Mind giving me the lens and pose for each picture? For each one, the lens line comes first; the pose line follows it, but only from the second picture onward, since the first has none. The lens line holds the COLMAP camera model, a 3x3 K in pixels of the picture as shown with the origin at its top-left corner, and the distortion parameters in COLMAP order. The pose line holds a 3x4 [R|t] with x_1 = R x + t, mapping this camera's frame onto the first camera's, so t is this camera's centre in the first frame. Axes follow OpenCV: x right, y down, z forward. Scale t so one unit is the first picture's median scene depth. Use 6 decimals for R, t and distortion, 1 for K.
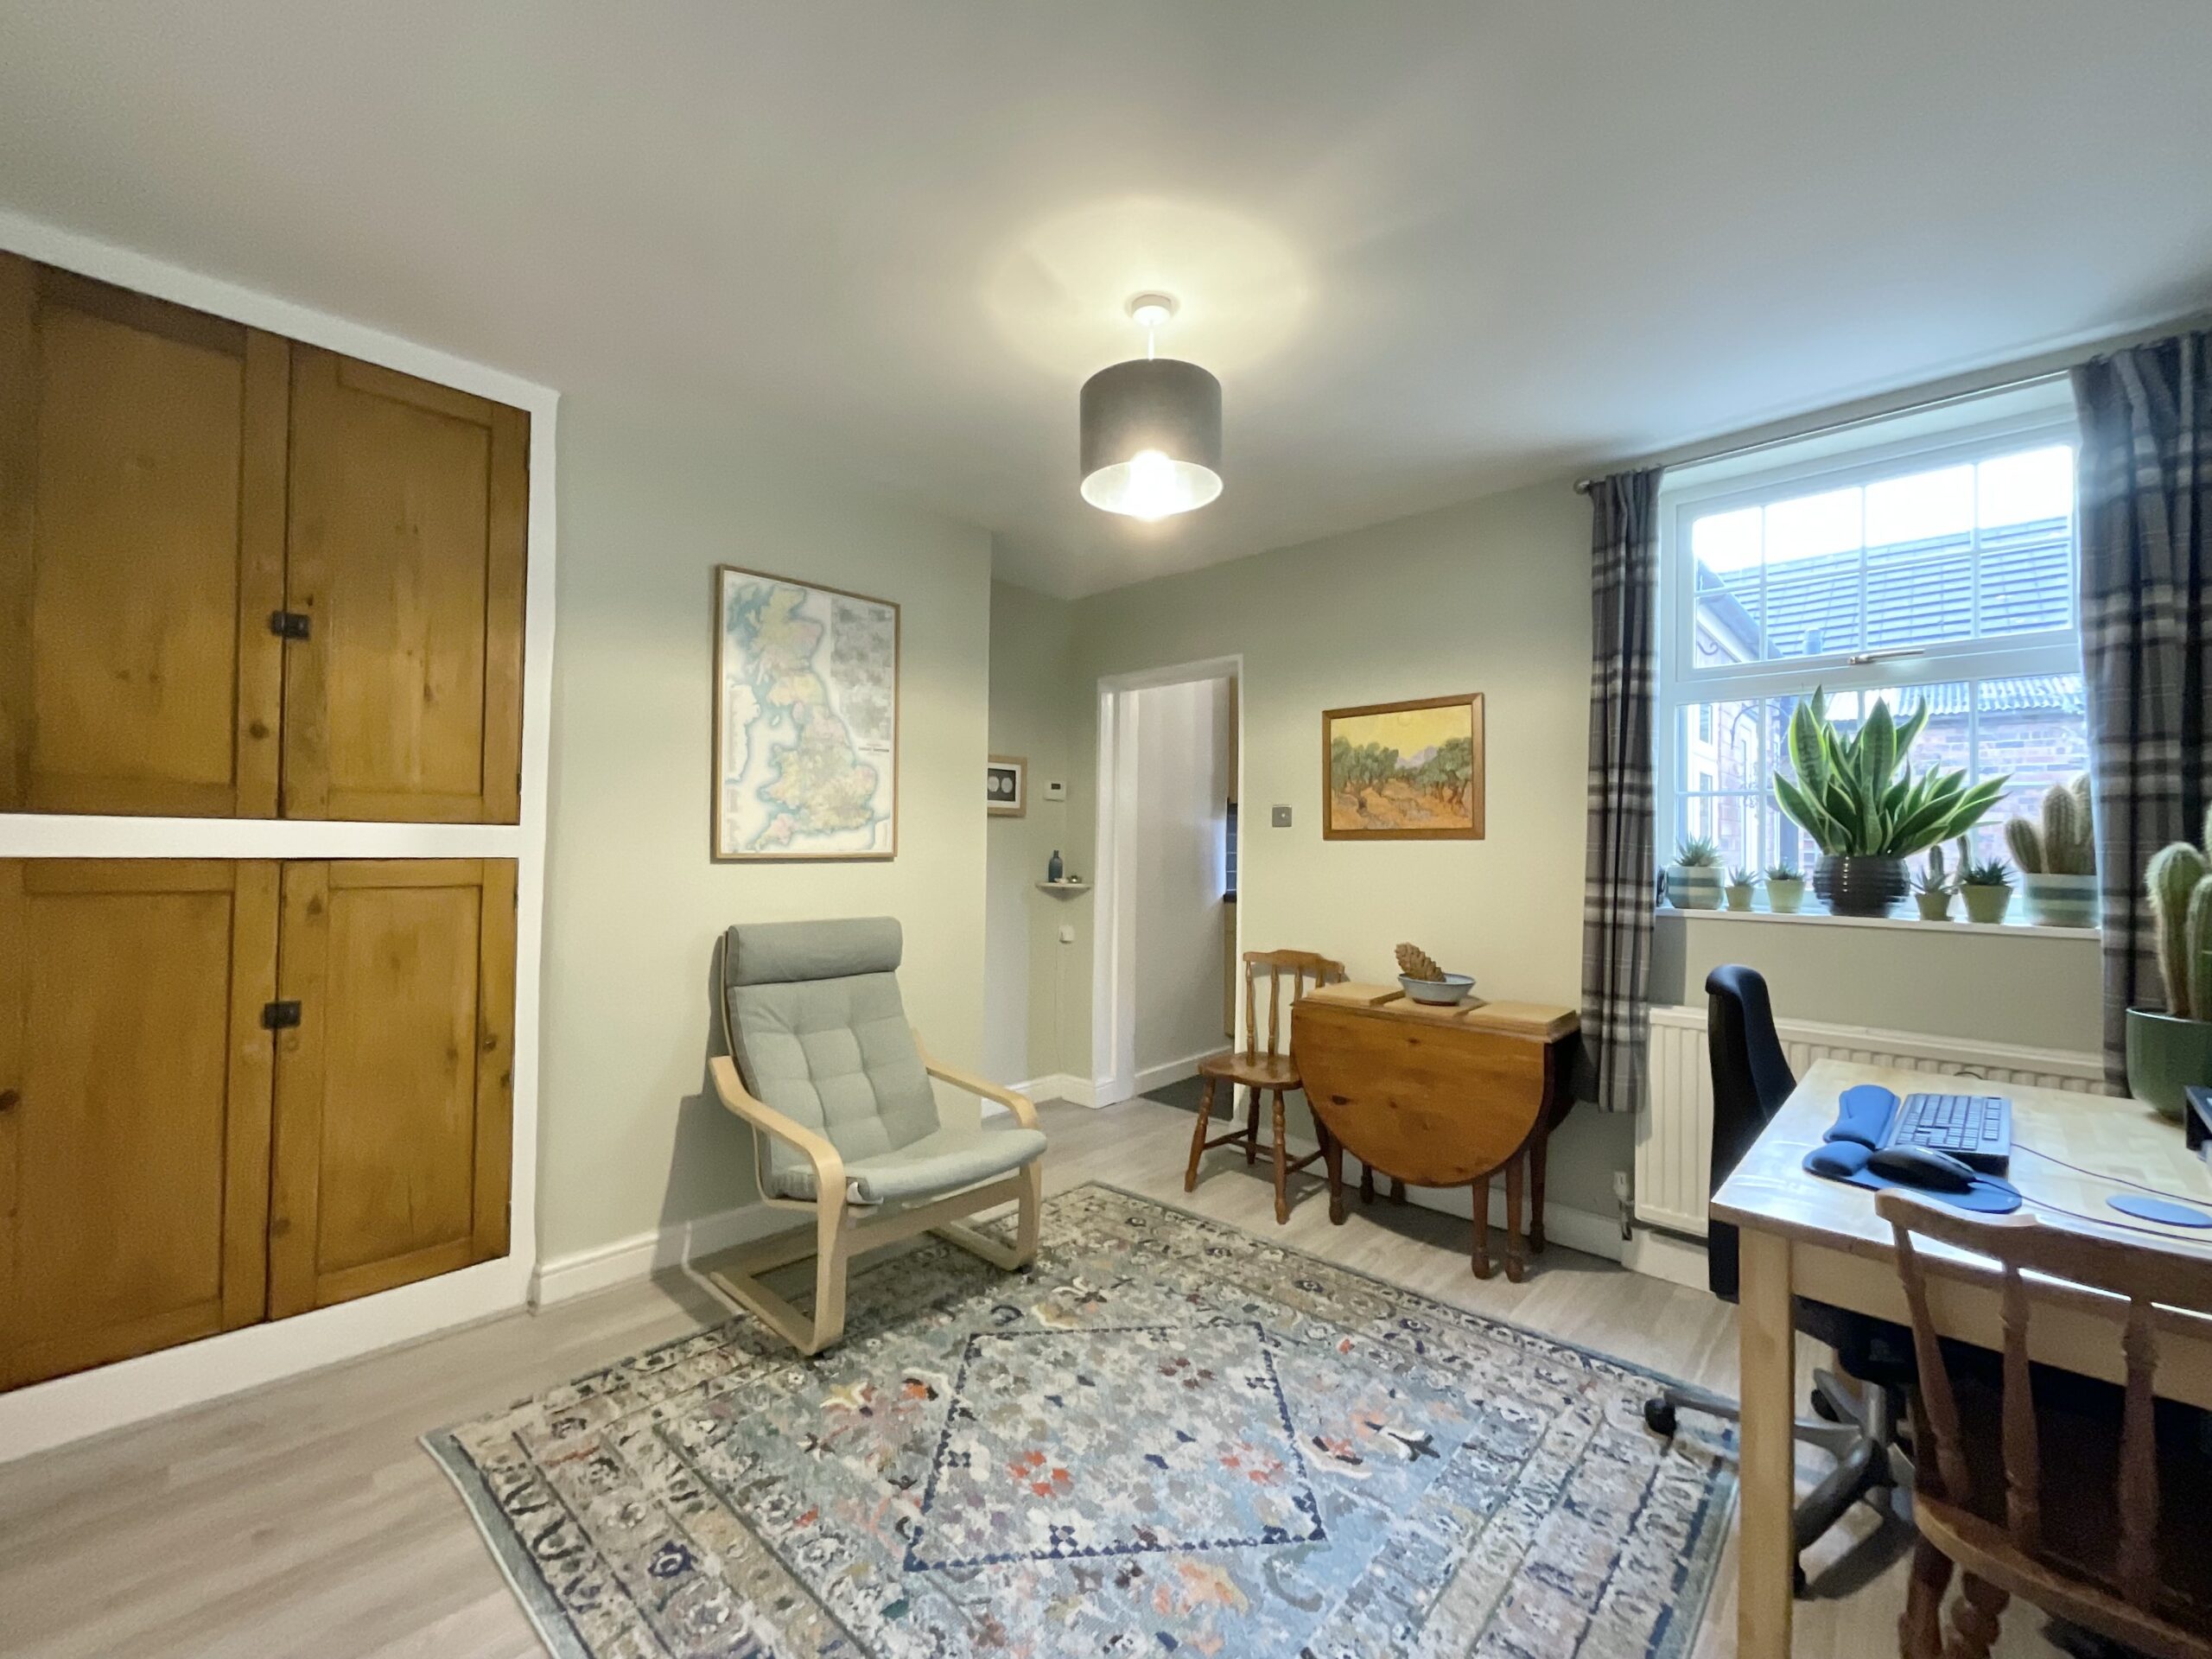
lens RADIAL K [[898.7, 0, 1105.5], [0, 898.7, 834.8], [0, 0, 1]] dist [-0.004151, -0.001000]
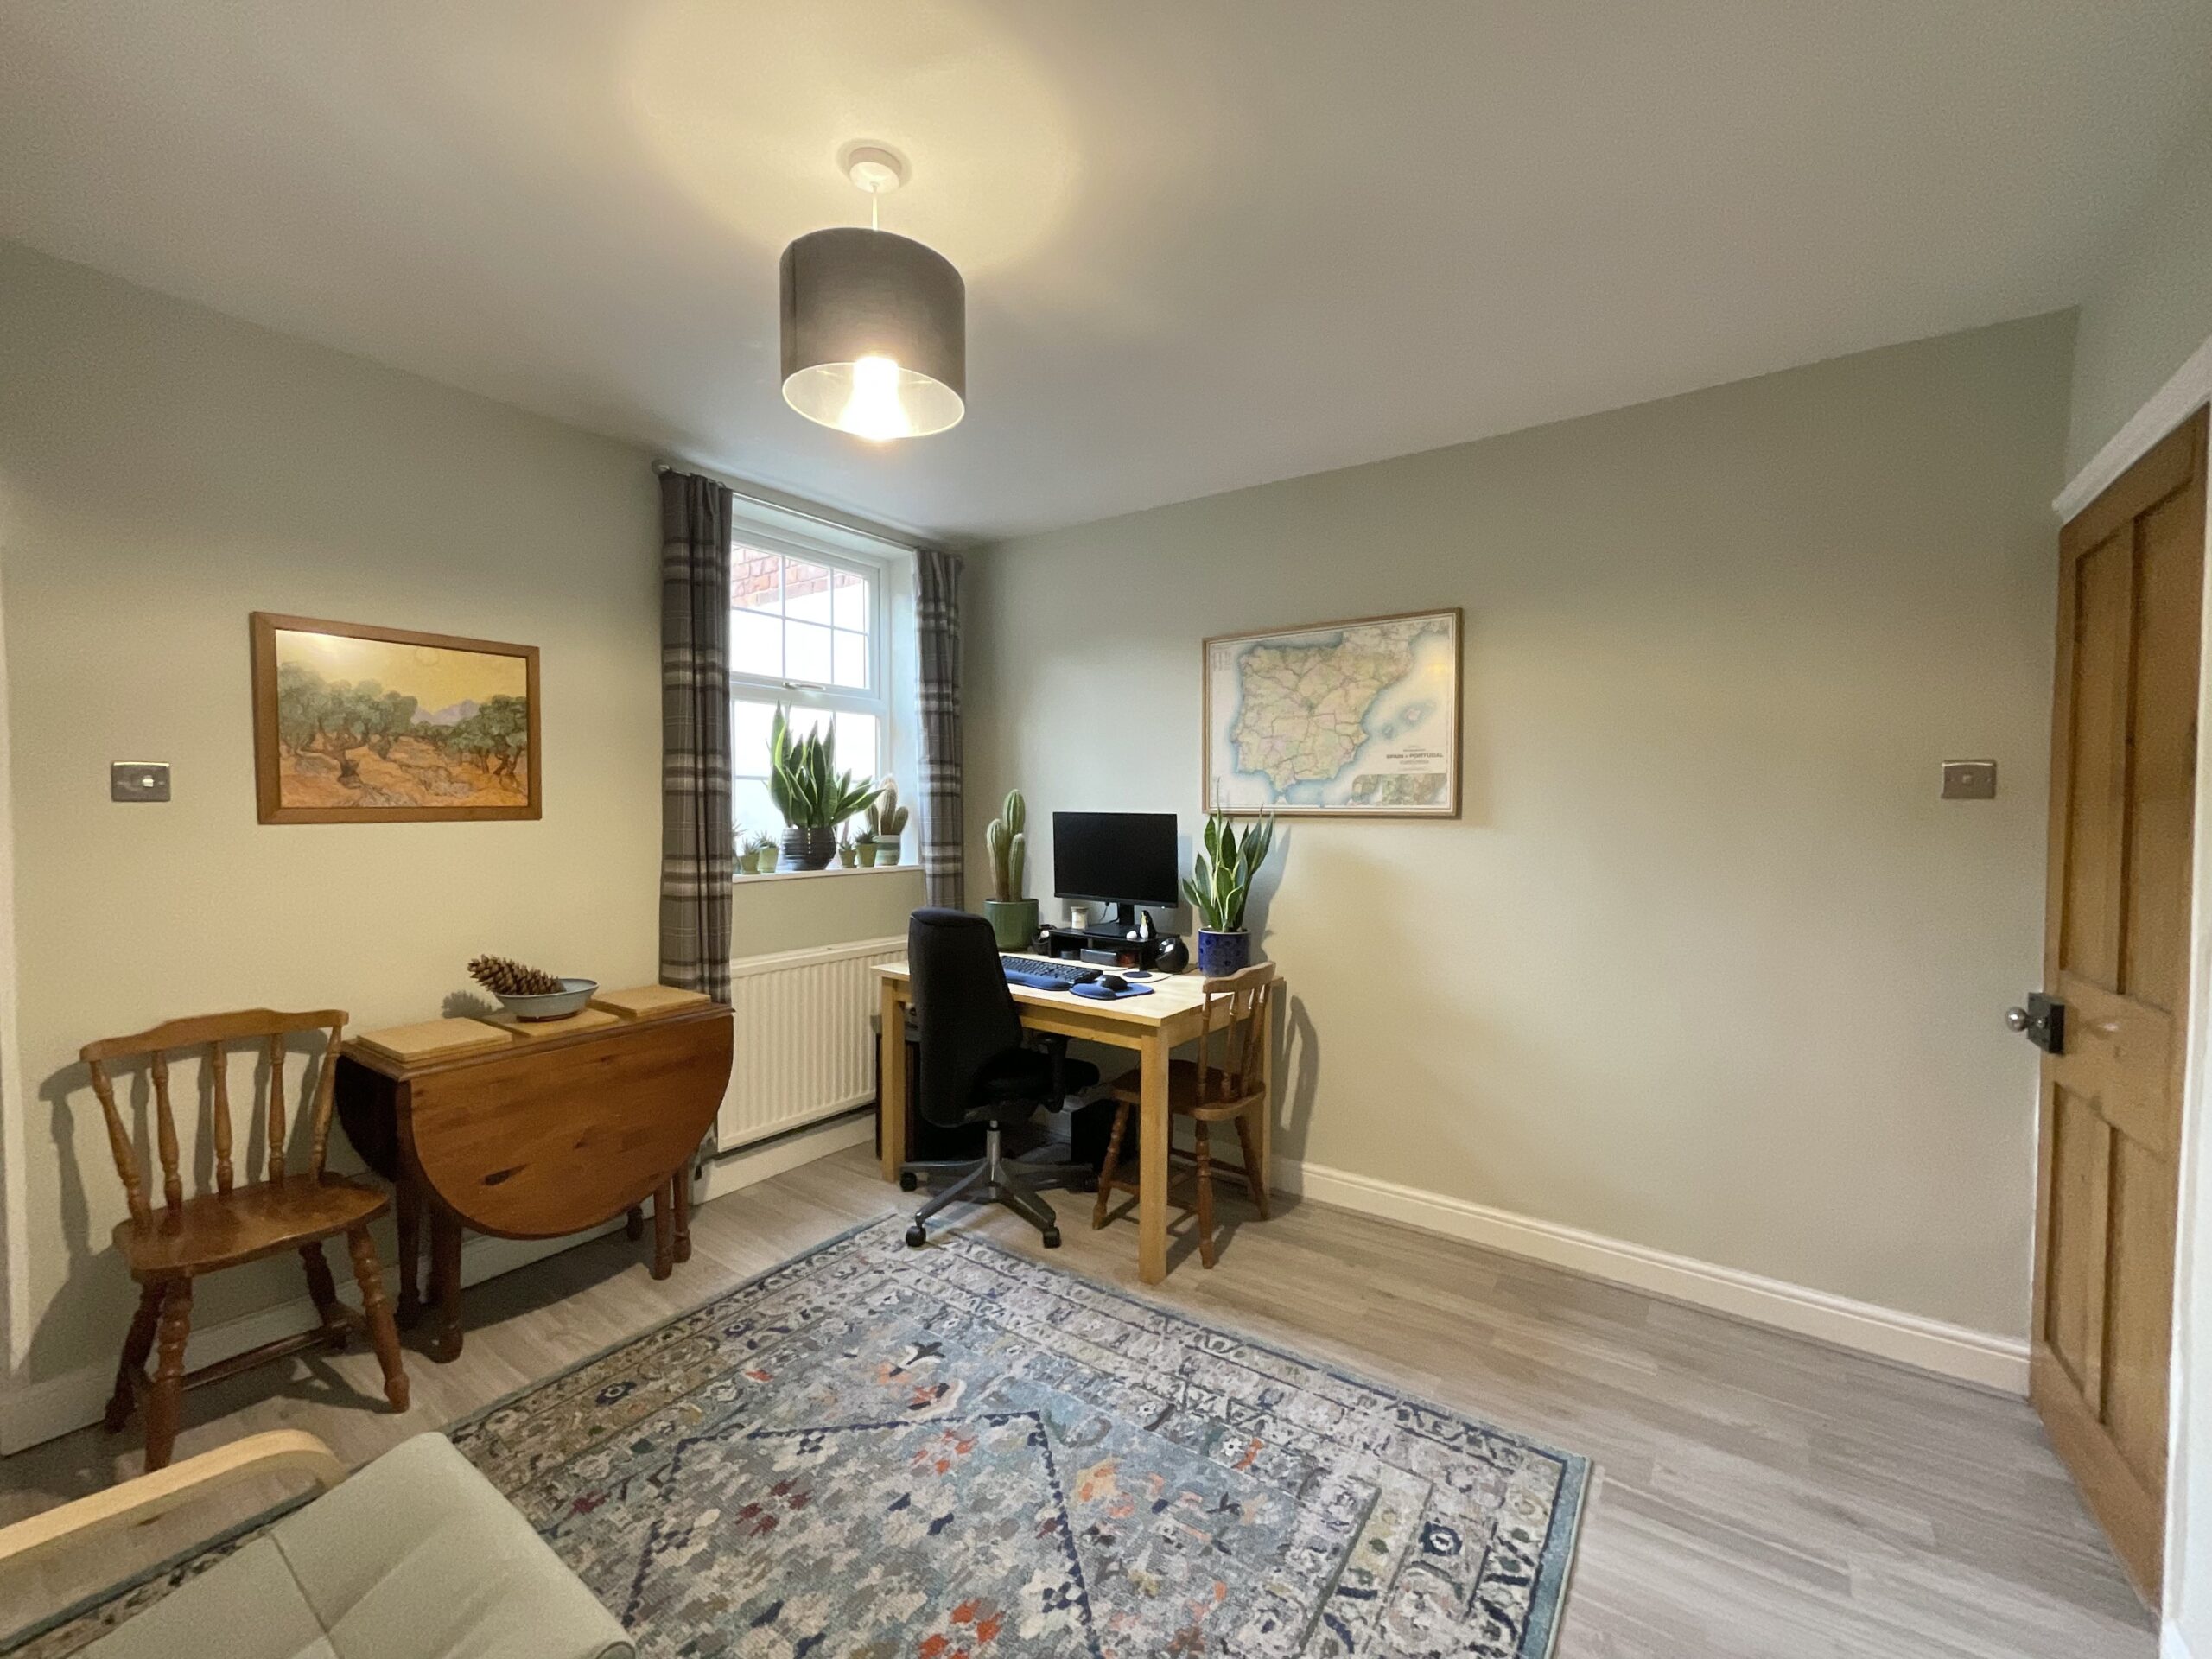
lens RADIAL K [[898.7, 0, 1105.1], [0, 898.7, 834.9], [0, 0, 1]] dist [-0.004151, -0.001000]
pose [[-0.133591, -0.042751, 0.990114, -0.668441], [-0.016857, 0.999023, 0.040862, -0.032544], [-0.990893, -0.011232, -0.134181, 0.771431]]
